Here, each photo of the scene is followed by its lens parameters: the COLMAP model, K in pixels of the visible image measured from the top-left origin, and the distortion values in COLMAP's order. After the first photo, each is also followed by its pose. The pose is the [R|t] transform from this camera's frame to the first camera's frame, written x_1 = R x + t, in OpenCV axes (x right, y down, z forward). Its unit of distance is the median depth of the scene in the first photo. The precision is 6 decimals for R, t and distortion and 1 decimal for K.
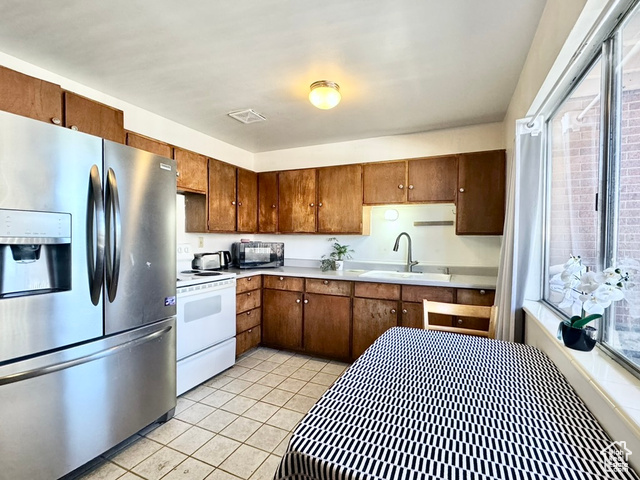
lens RADIAL K [[290.5, 0, 323.6], [0, 290.5, 243.4], [0, 0, 1]] dist [0.002918, -0.000284]
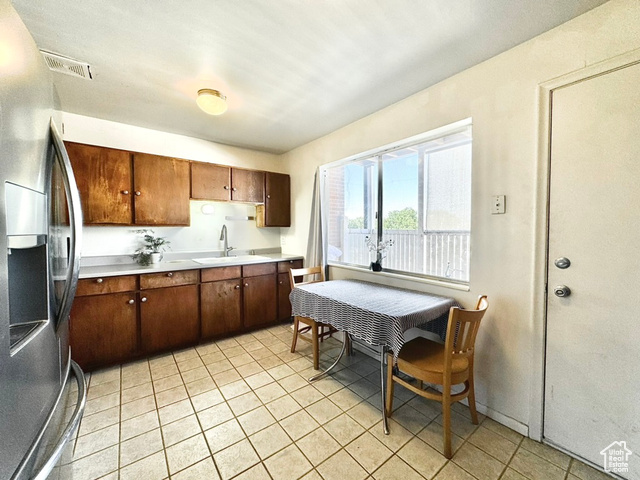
lens RADIAL K [[259.1, 0, 321.9], [0, 259.1, 236.3], [0, 0, 1]] dist [-0.002329, -0.000090]
pose [[0.481045, -0.032776, 0.876083, -0.484490], [0.023461, 0.999424, 0.024509, -0.005643], [-0.876382, 0.008764, 0.481537, 0.111579]]
